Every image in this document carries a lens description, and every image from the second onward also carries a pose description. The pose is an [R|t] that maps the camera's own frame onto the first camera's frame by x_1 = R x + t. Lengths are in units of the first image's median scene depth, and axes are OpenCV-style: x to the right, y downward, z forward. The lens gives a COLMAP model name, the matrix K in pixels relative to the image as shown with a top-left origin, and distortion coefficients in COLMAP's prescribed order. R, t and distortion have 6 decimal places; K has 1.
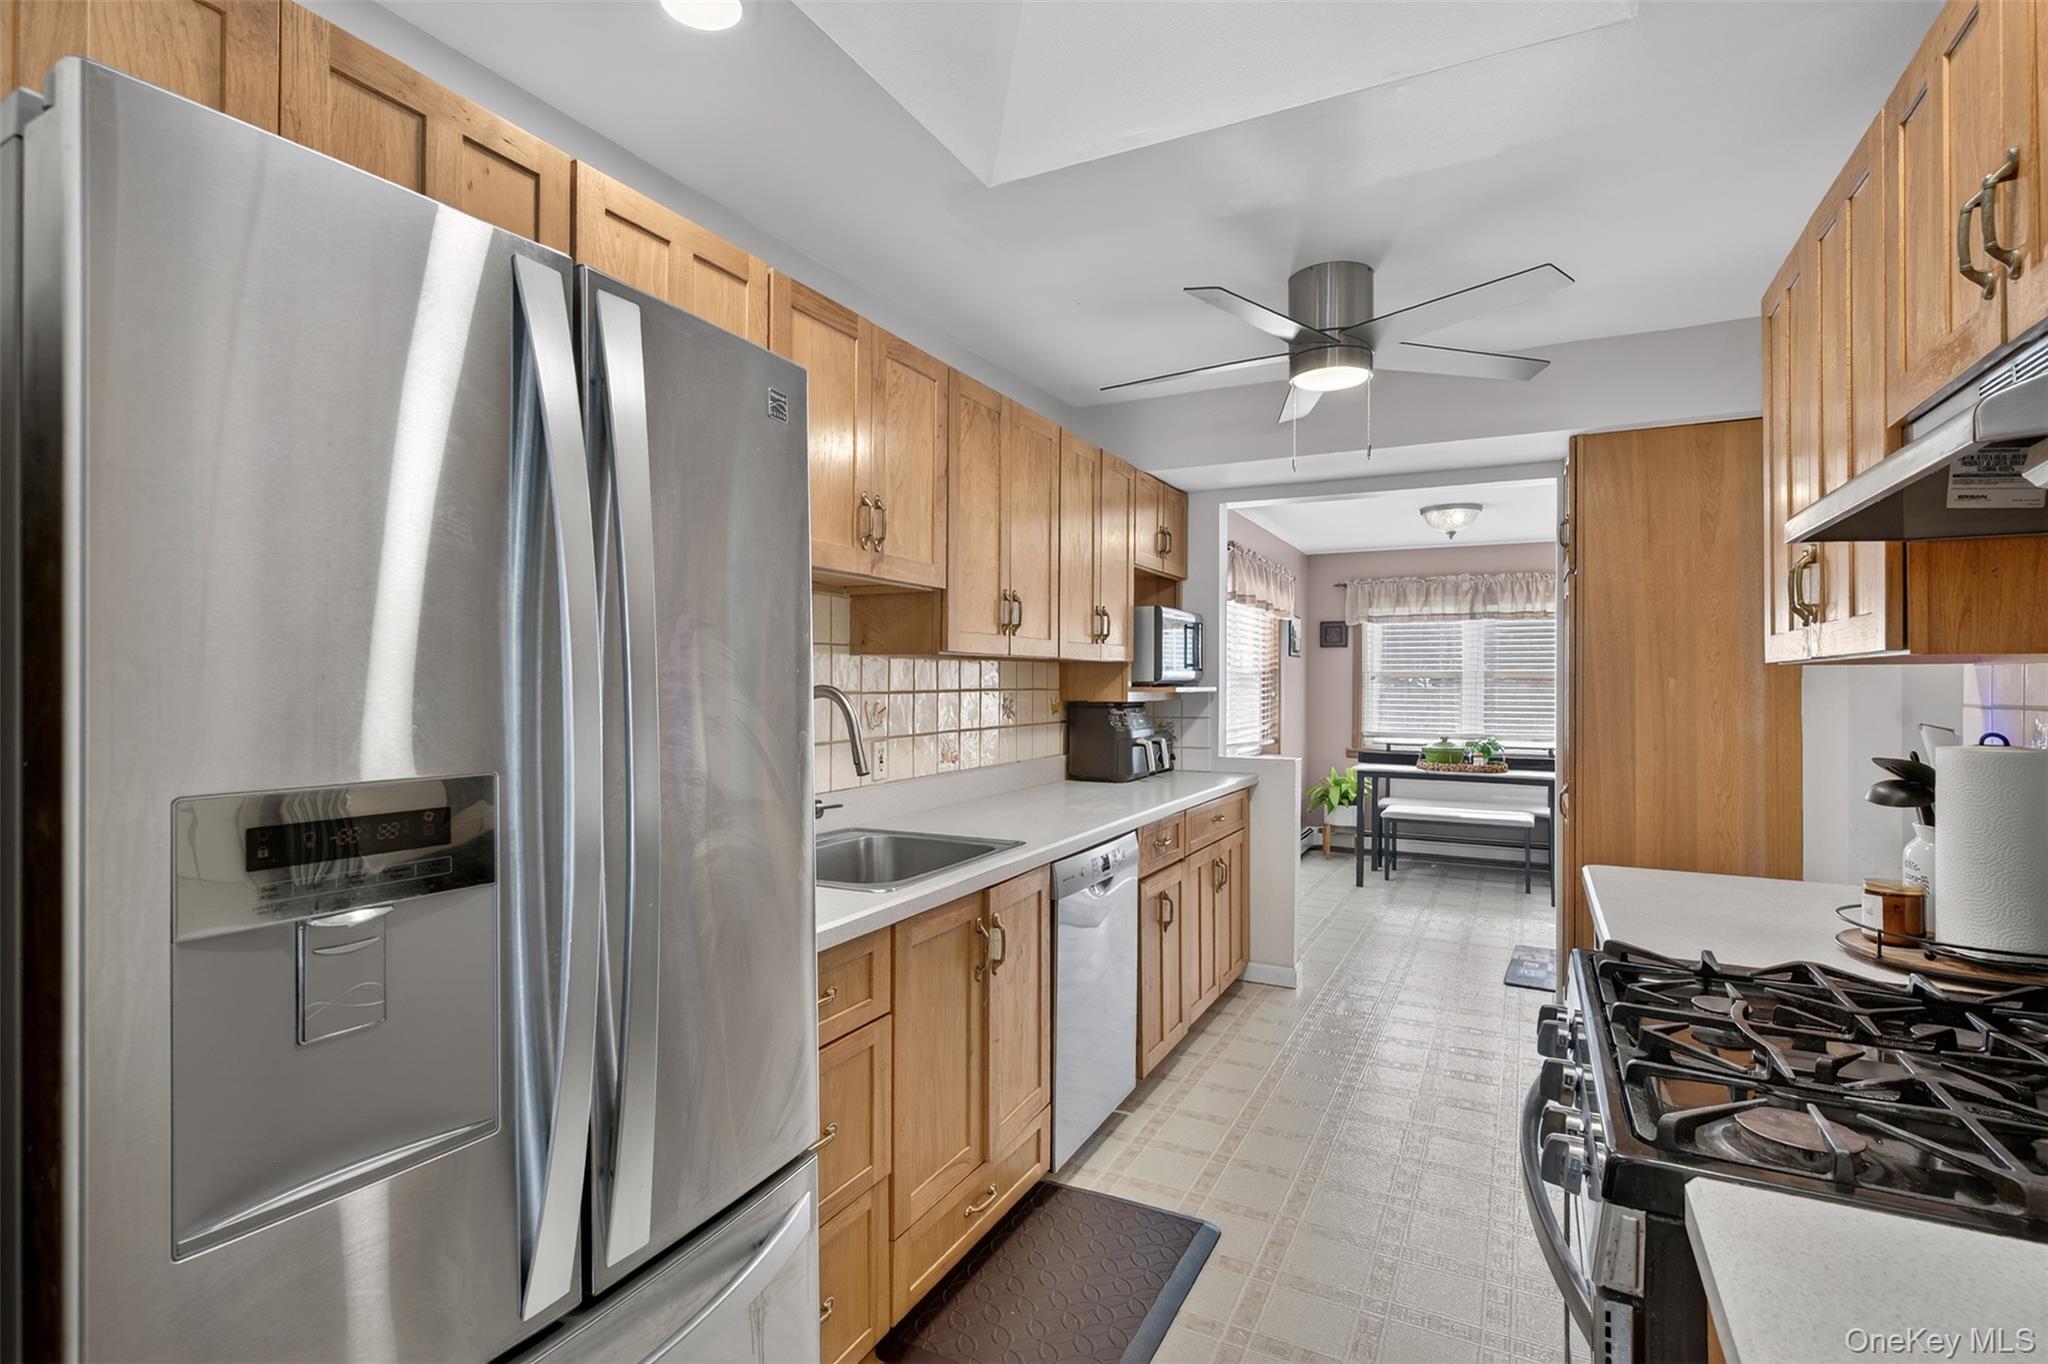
lens RADIAL K [[987.4, 0, 1006.3], [0, 987.4, 669.4], [0, 0, 1]] dist [0.004071, 0.000518]
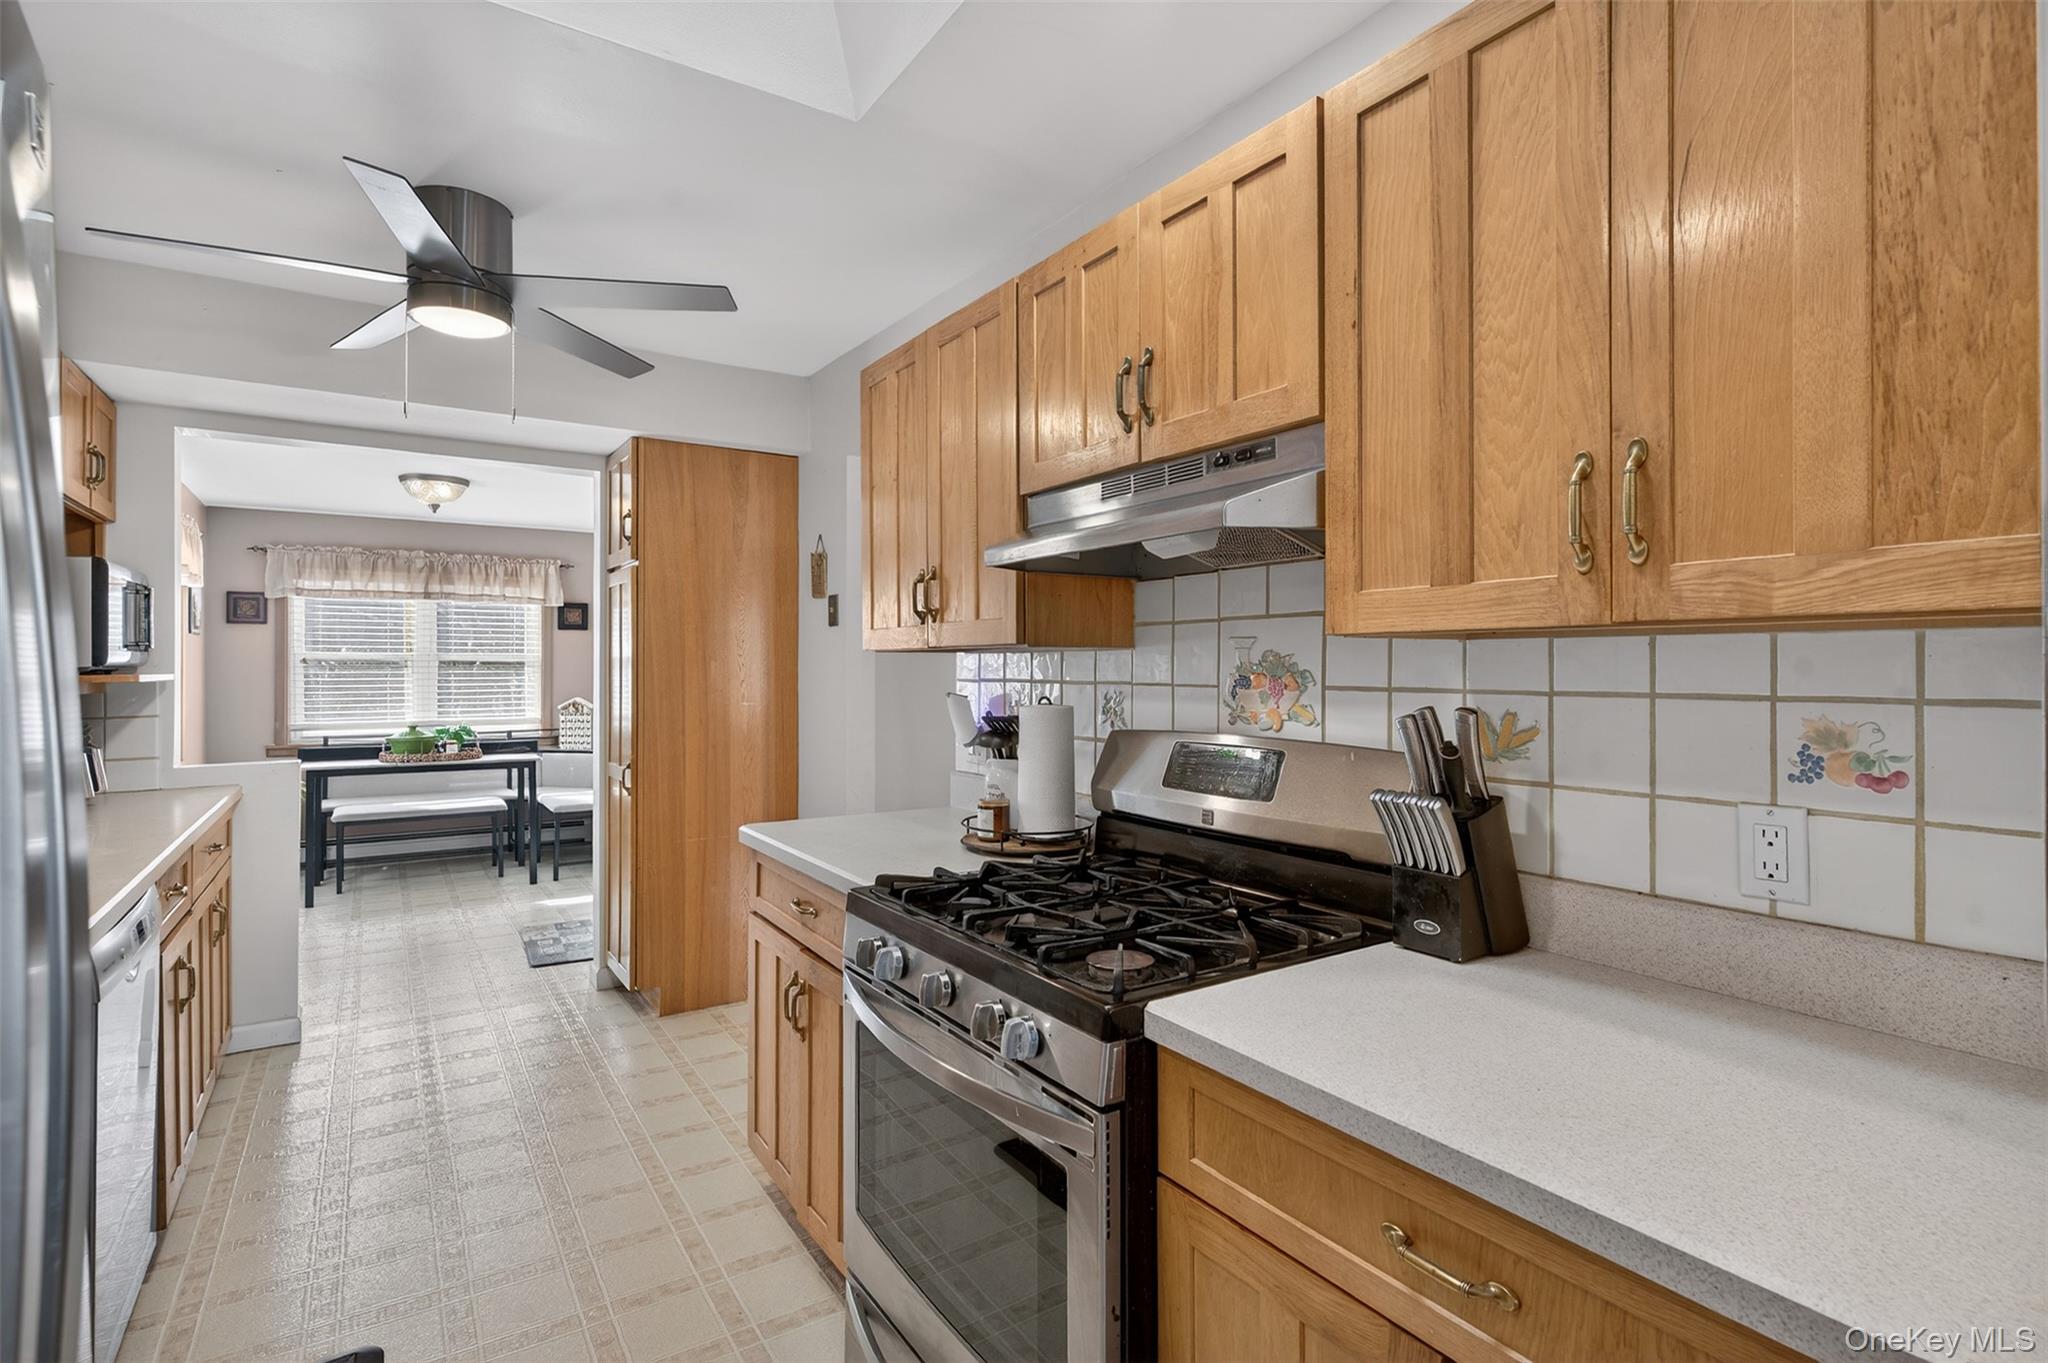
lens RADIAL K [[987.4, 0, 1013.6], [0, 987.4, 666.6], [0, 0, 1]] dist [0.004071, 0.000518]
pose [[0.491043, -0.005450, 0.871118, -0.084121], [-0.007455, 0.999918, 0.010458, -0.000312], [-0.871103, -0.011629, 0.490962, 0.057249]]
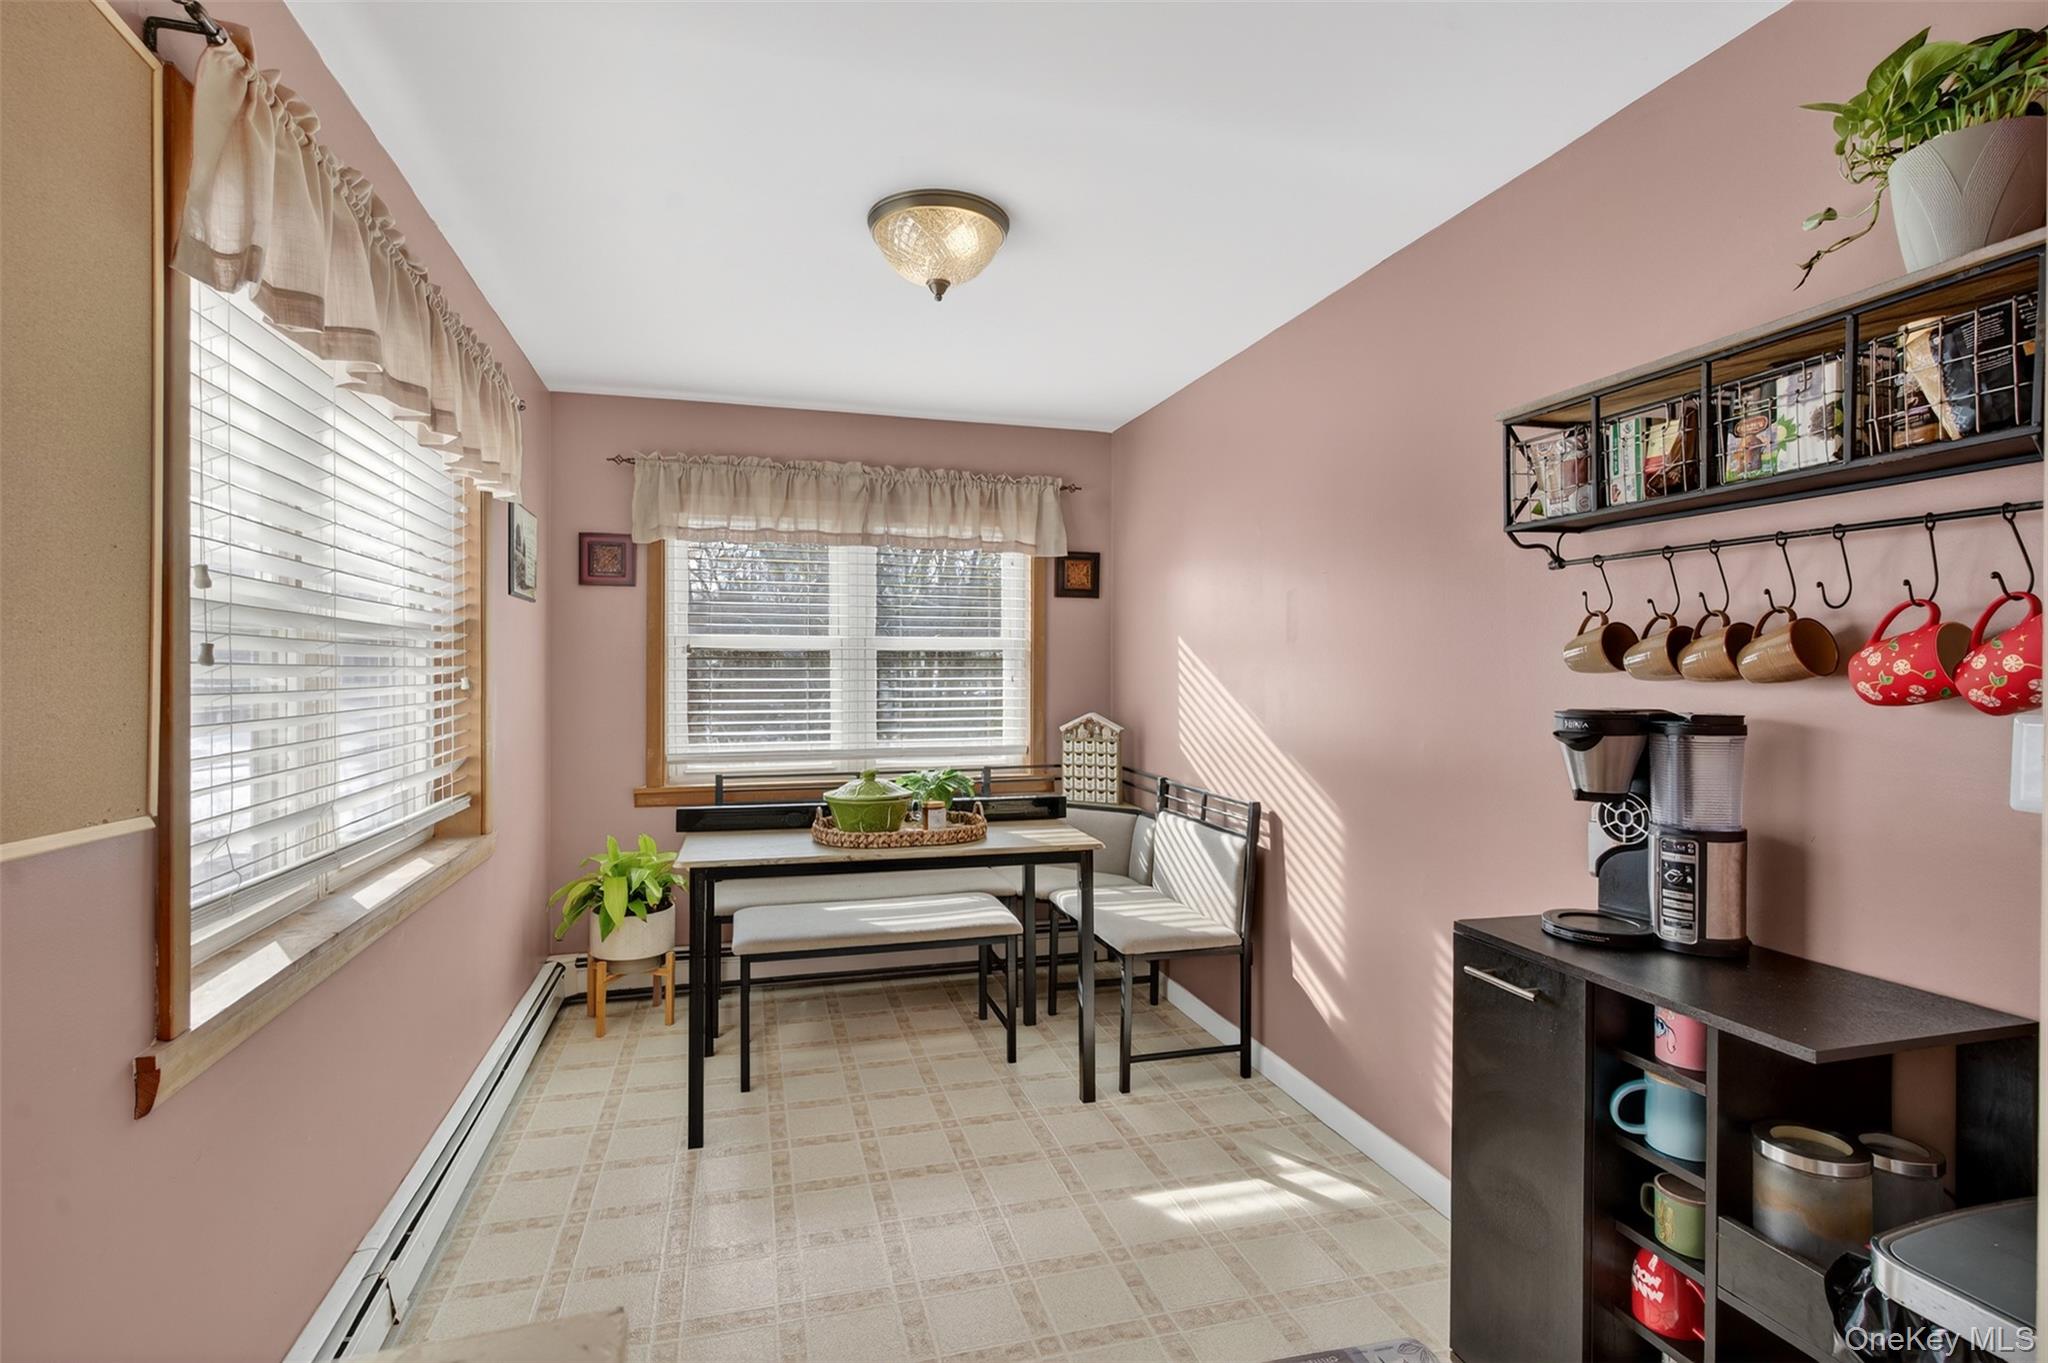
lens RADIAL K [[987.4, 0, 1030.6], [0, 987.4, 679.1], [0, 0, 1]] dist [0.004071, 0.000518]
pose [[0.721464, -0.009900, 0.692381, 0.171404], [-0.006554, 0.999755, 0.021125, 0.014722], [-0.692421, -0.019779, 0.721223, 0.599872]]
